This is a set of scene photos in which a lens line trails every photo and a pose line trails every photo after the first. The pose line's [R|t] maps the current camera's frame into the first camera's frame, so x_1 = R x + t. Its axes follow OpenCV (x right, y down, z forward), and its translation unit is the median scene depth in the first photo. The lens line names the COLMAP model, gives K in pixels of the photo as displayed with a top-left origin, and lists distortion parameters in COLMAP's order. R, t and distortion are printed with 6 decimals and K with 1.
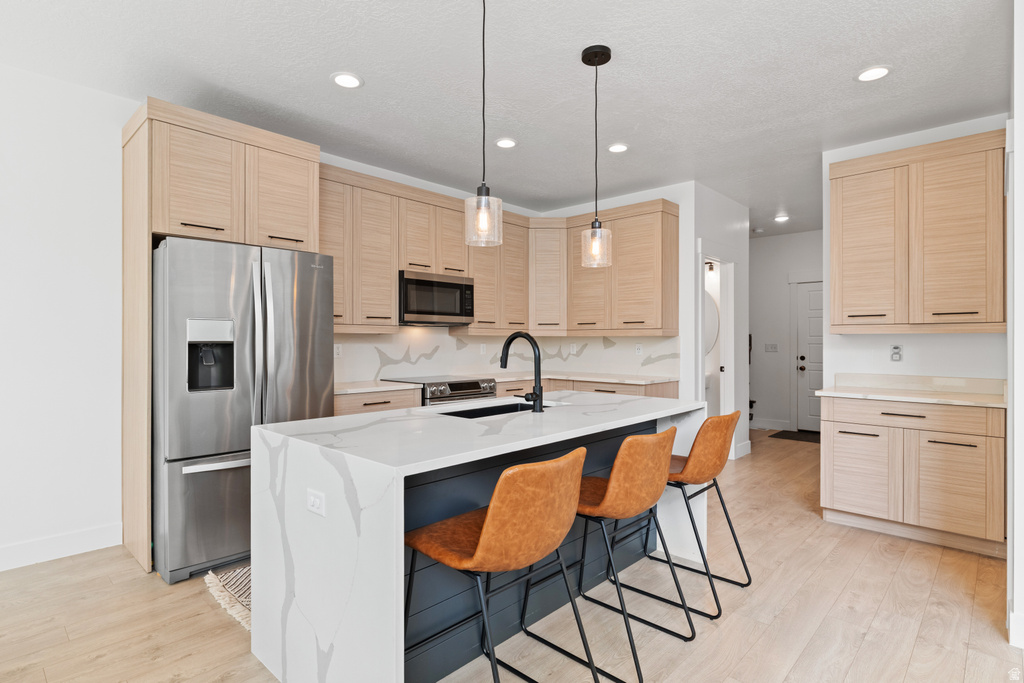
lens RADIAL K [[520.1, 0, 514.2], [0, 520.1, 347.8], [0, 0, 1]] dist [-0.004250, -0.000073]
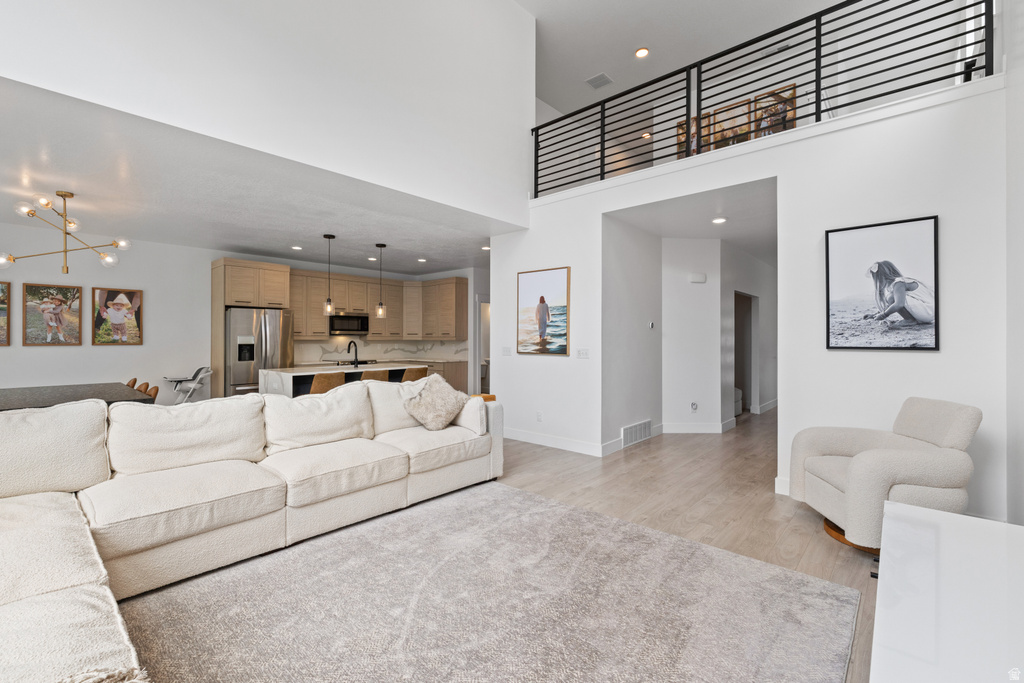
lens RADIAL K [[446.9, 0, 509.9], [0, 446.9, 332.8], [0, 0, 1]] dist [-0.002606, 0.000921]
pose [[0.999543, -0.000767, 0.030206, 0.495969], [0.001626, 0.999595, -0.028423, -0.000835], [-0.030172, 0.028459, 0.999140, -0.940204]]
